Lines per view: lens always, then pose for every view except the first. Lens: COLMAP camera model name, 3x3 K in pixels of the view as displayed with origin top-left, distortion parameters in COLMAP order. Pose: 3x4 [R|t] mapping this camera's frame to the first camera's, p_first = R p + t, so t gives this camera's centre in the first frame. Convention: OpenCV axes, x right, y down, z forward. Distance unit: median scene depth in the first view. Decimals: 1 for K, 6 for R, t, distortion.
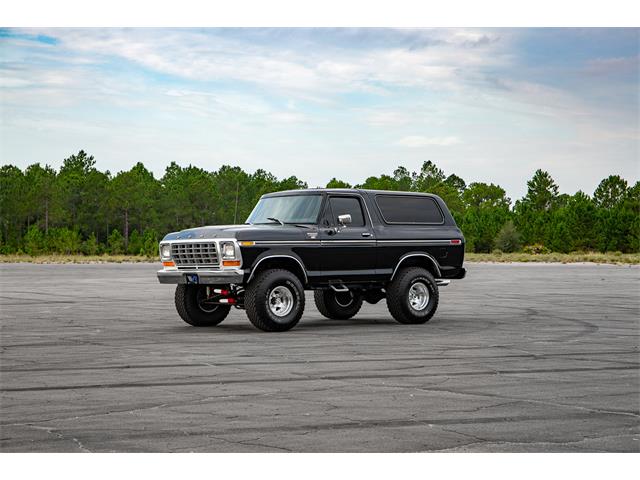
lens RADIAL K [[1187.5, 0, 320.0], [0, 1187.5, 240.0], [0, 0, 1]] dist [0.023466, 0.070777]
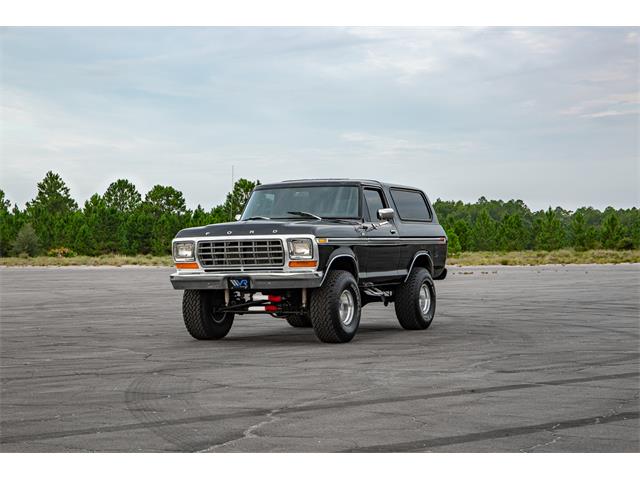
lens RADIAL K [[1187.5, 0, 320.0], [0, 1187.5, 240.0], [0, 0, 1]] dist [0.023466, 0.070777]
pose [[0.903195, 0.000227, 0.429231, -0.372761], [0.001162, 0.999995, -0.002974, 0.004310], [-0.429229, 0.003185, 0.903190, 0.195071]]
